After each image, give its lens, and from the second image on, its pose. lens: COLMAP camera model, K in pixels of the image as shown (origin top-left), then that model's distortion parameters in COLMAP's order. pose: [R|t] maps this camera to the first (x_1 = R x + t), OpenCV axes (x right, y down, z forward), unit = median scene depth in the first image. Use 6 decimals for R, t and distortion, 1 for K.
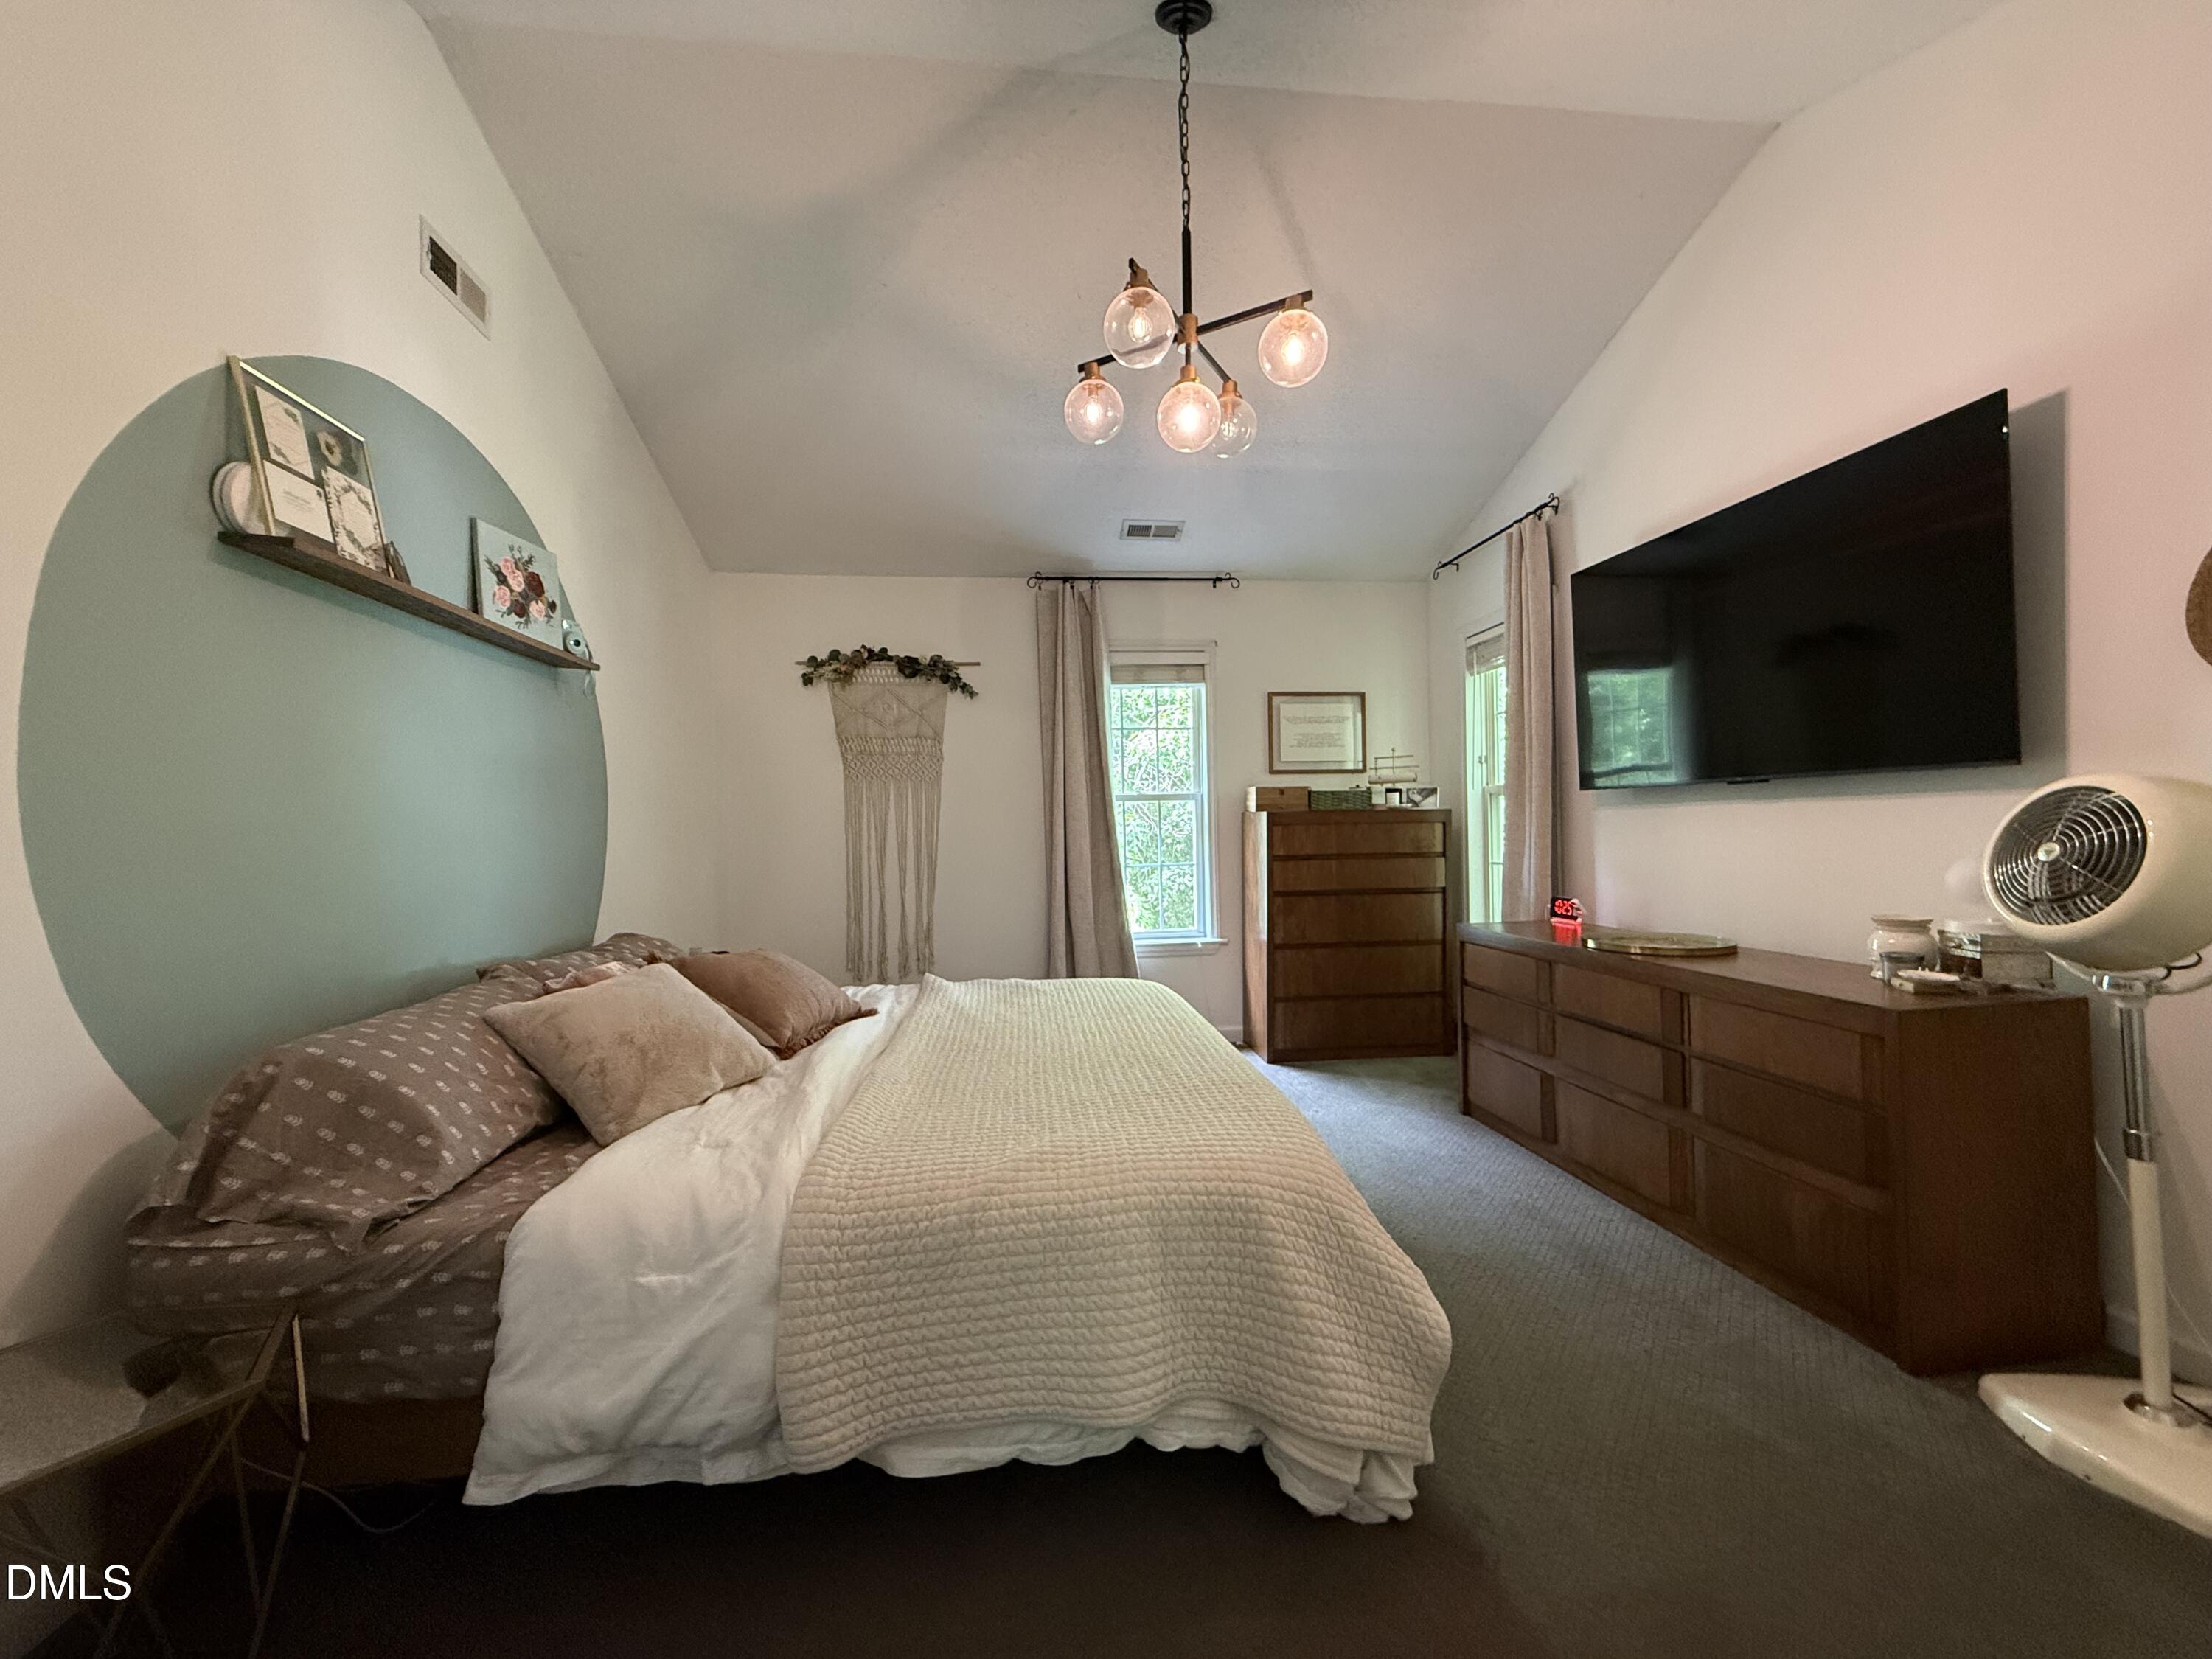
lens RADIAL K [[877.6, 0, 1090.7], [0, 877.6, 829.3], [0, 0, 1]] dist [-0.001106, 0.000371]
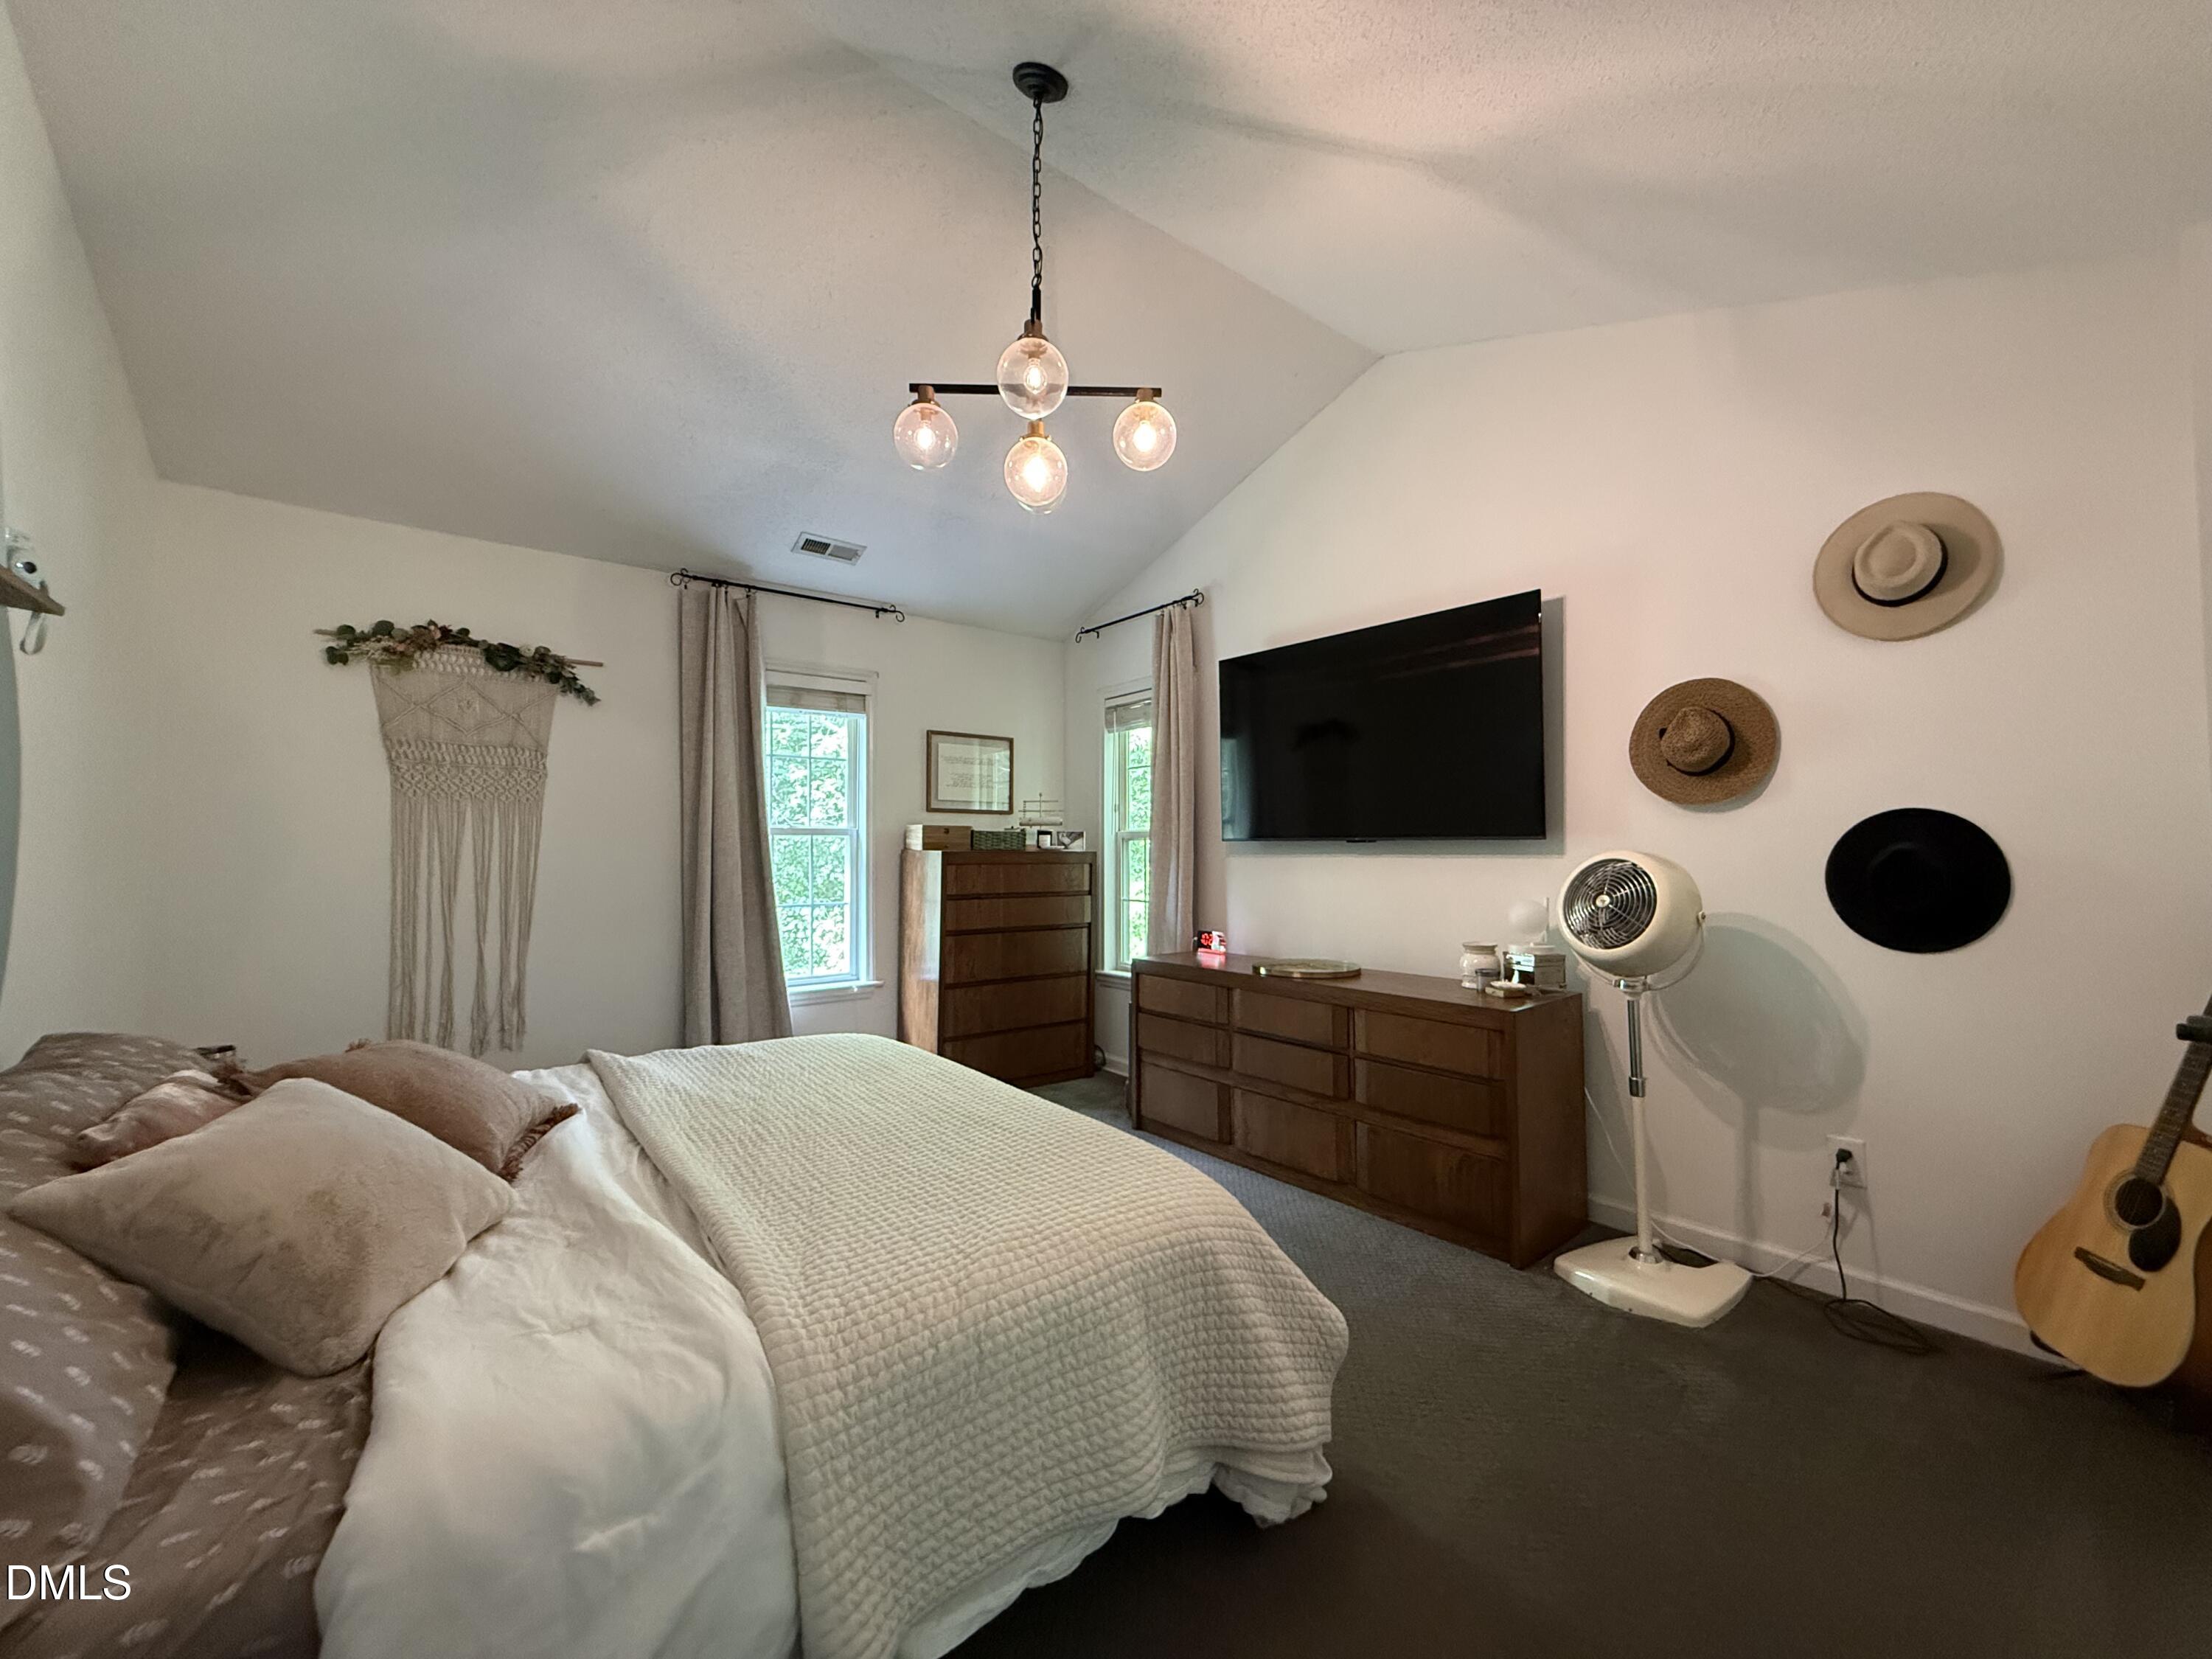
lens RADIAL K [[877.6, 0, 1101.5], [0, 877.6, 830.6], [0, 0, 1]] dist [-0.001106, 0.000371]
pose [[0.851105, 0.031372, 0.524058, -0.339519], [-0.015386, 0.999275, -0.034832, -0.022999], [-0.524770, 0.021583, 0.850970, 0.111440]]
